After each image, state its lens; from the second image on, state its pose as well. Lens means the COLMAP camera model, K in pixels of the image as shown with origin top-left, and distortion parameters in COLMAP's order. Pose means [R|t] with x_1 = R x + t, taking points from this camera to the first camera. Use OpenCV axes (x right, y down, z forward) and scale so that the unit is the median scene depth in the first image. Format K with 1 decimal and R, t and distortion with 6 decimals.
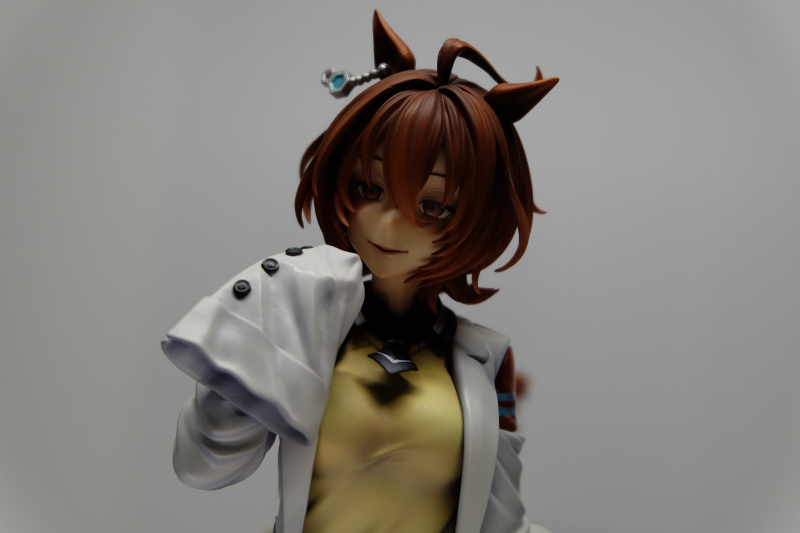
lens RADIAL K [[1681.7, 0, 398.1], [0, 1681.7, 264.0], [0, 0, 1]] dist [-0.070481, 0.000000]
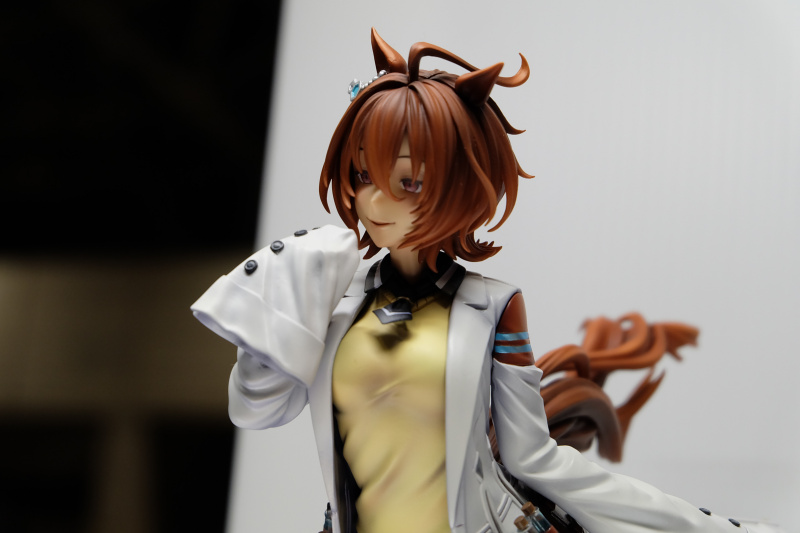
lens RADIAL K [[1681.7, 0, 395.4], [0, 1681.7, 261.0], [0, 0, 1]] dist [-0.070481, 0.000000]
pose [[0.929342, -0.104332, -0.354172, 0.439252], [0.101905, 0.994466, -0.025552, 0.051728], [0.354878, -0.012346, 0.934831, -0.134512]]
